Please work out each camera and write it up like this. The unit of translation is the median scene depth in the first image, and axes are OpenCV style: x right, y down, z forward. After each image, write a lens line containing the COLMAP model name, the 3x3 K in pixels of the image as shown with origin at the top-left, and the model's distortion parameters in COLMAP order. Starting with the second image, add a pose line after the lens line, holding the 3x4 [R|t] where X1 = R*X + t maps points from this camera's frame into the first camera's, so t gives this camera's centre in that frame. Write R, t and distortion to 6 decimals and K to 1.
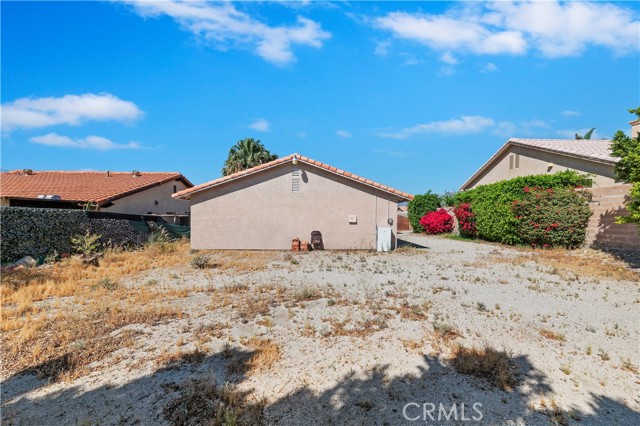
lens RADIAL K [[261.4, 0, 324.0], [0, 261.4, 211.5], [0, 0, 1]] dist [0.000127, -0.000094]
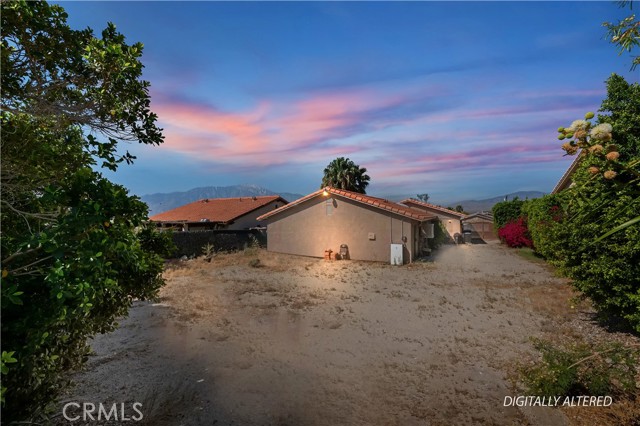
lens RADIAL K [[261.4, 0, 324.0], [0, 261.4, 211.5], [0, 0, 1]] dist [0.000127, -0.000094]
pose [[0.875742, -0.015329, -0.482536, 0.516297], [0.020796, 0.999766, 0.005982, -0.100914], [0.482331, -0.015273, 0.875856, -0.184155]]
